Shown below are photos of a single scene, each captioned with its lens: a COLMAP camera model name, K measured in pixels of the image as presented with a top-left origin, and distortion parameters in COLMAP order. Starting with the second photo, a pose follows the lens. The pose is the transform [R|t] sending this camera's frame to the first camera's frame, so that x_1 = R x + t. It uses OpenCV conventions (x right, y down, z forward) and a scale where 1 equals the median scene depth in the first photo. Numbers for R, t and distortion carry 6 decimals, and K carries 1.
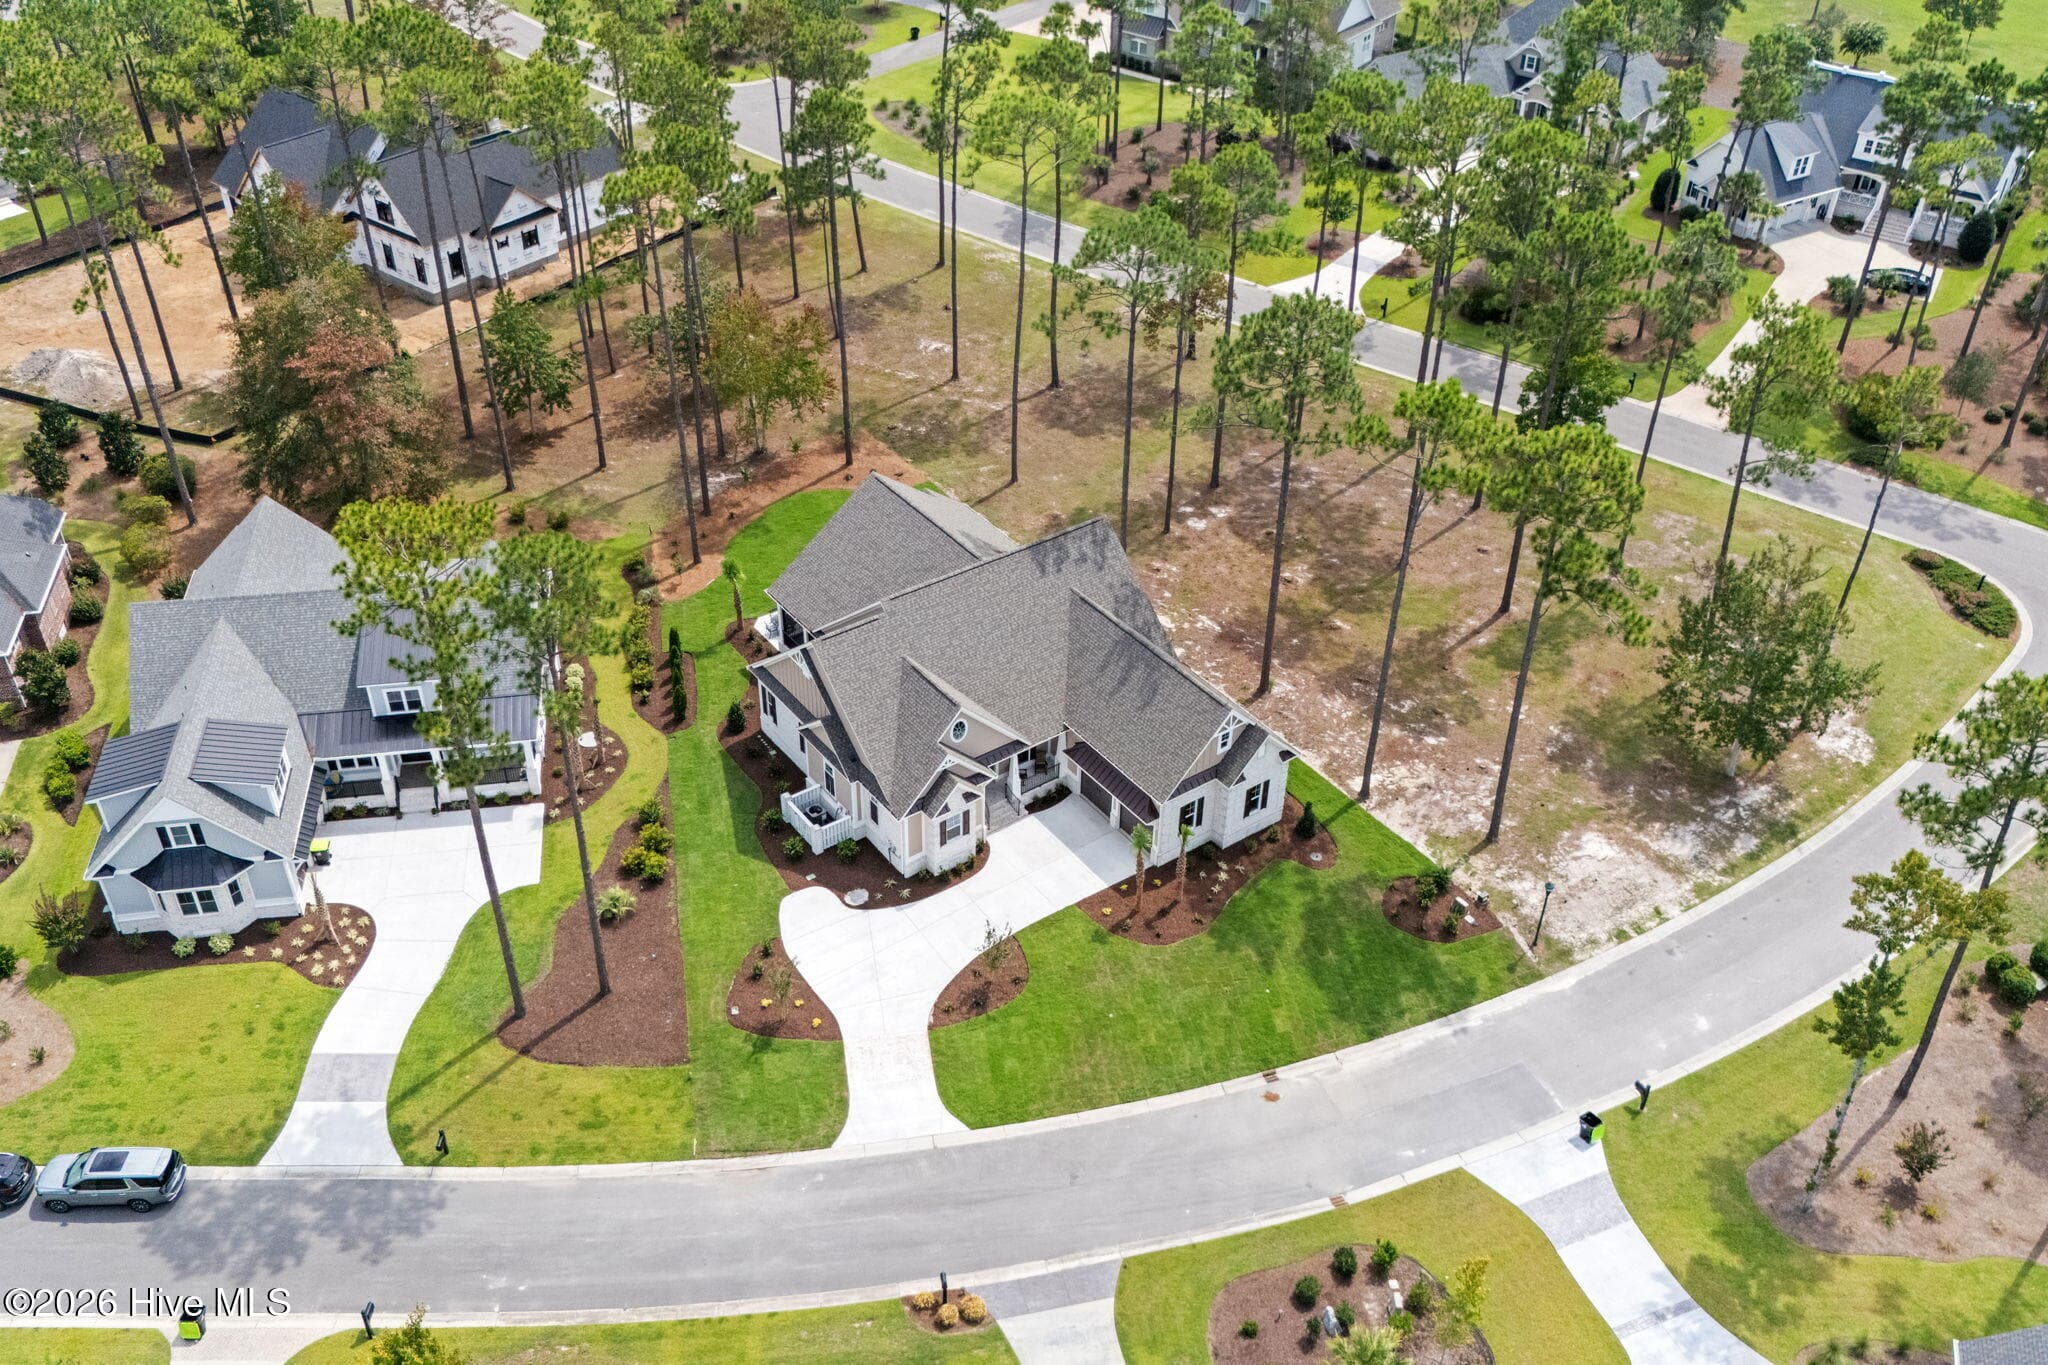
lens RADIAL K [[1805.0, 0, 1012.8], [0, 1805.0, 682.3], [0, 0, 1]] dist [0.048459, -0.042474]
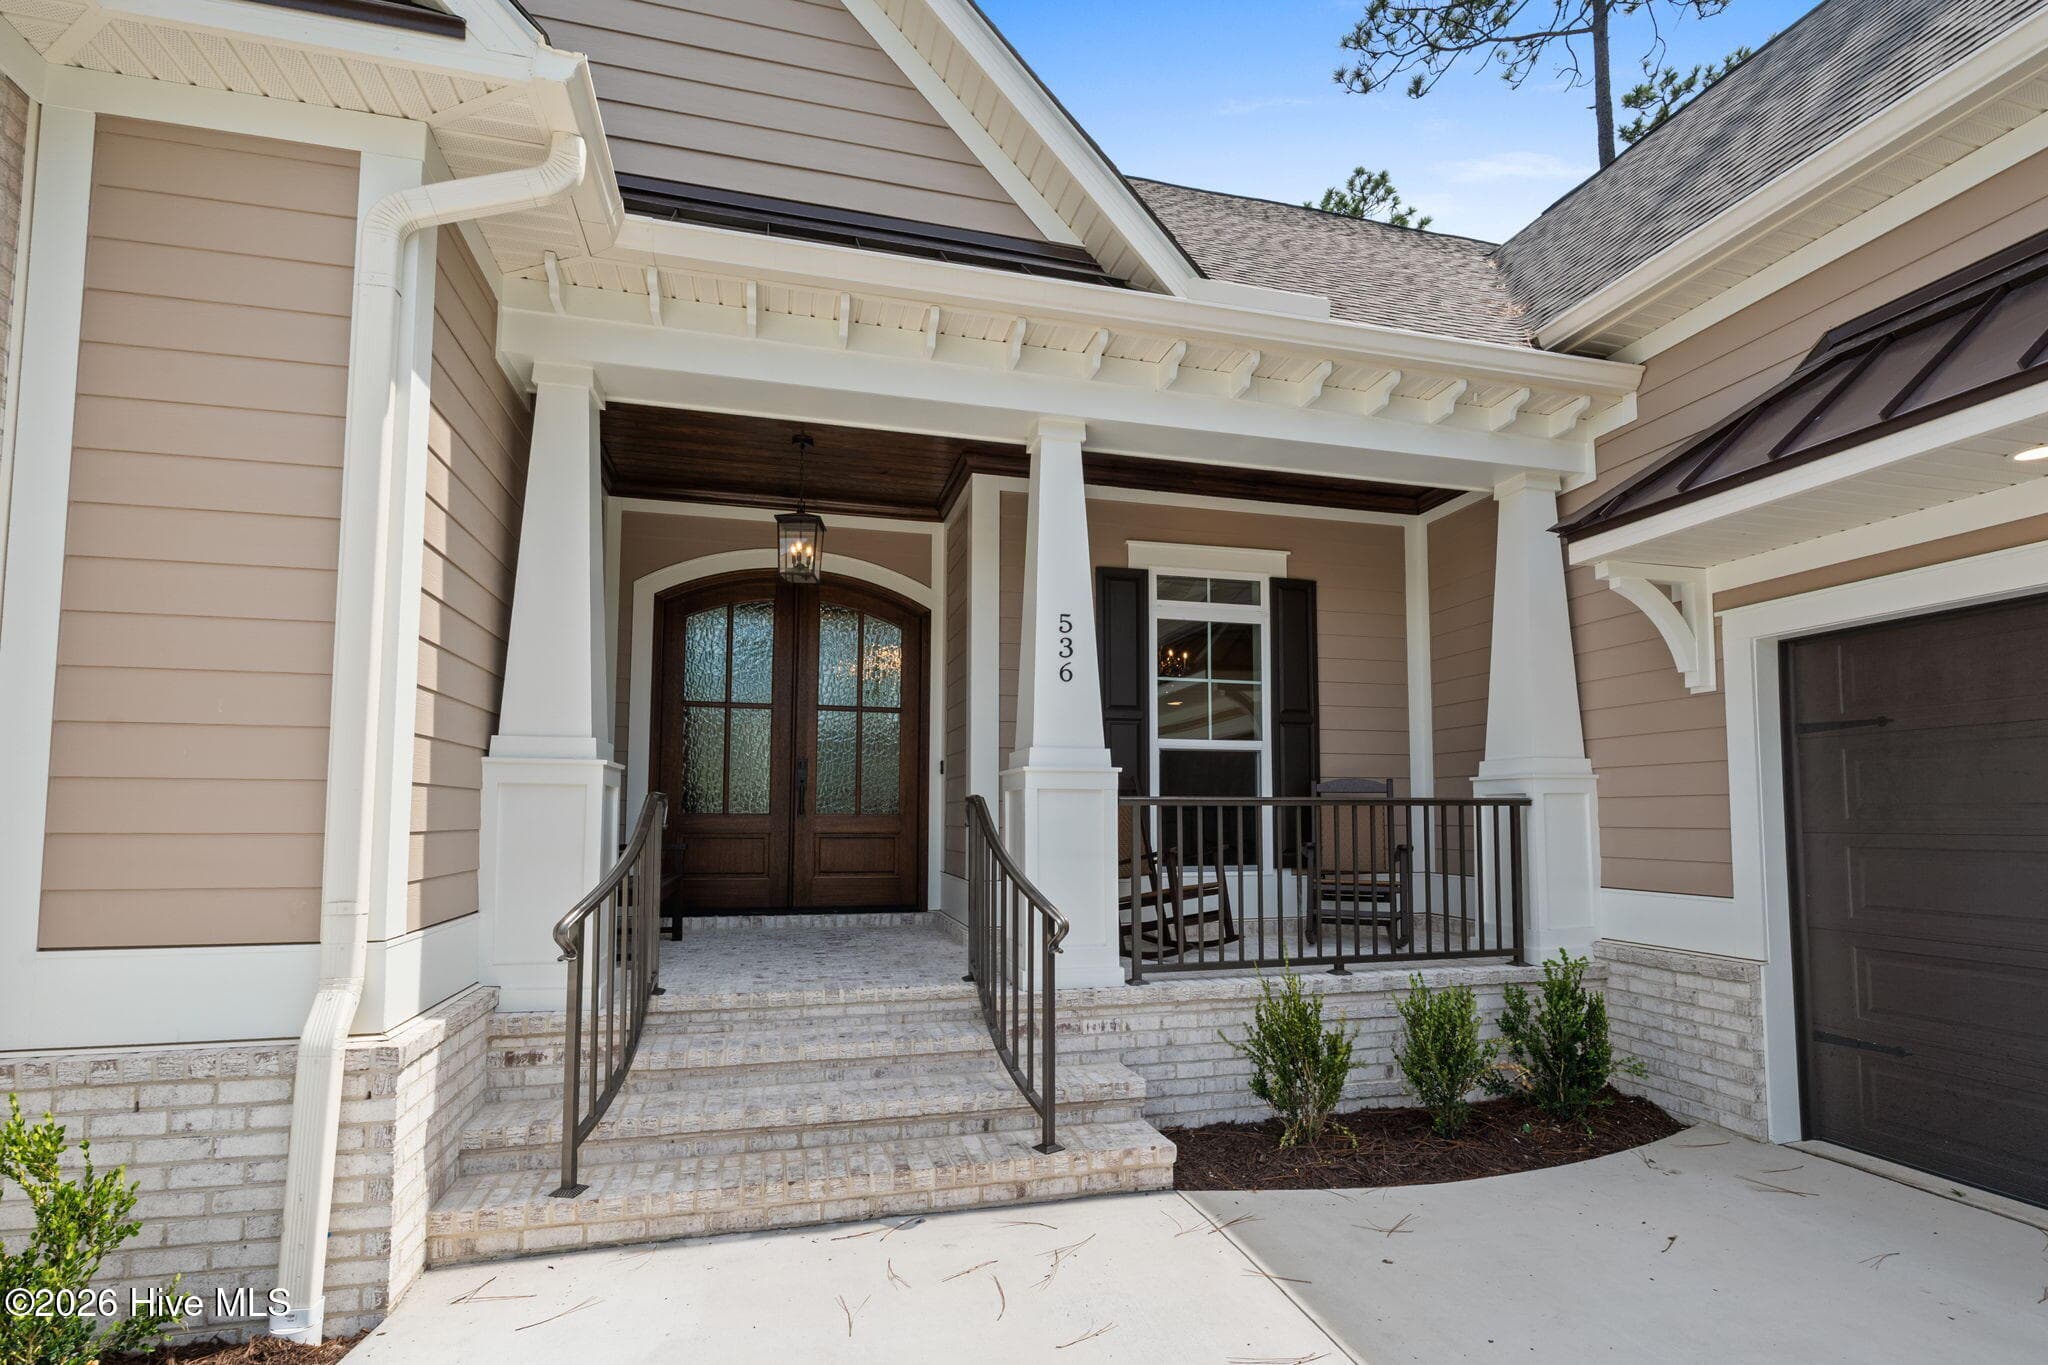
lens RADIAL K [[947.3, 0, 1014.8], [0, 947.3, 753.1], [0, 0, 1]] dist [-0.005106, 0.000810]
pose [[0.928684, -0.033587, -0.369347, 0.019424], [-0.217345, 0.757665, -0.615390, 0.091703], [0.300510, 0.651779, 0.696331, 1.011774]]
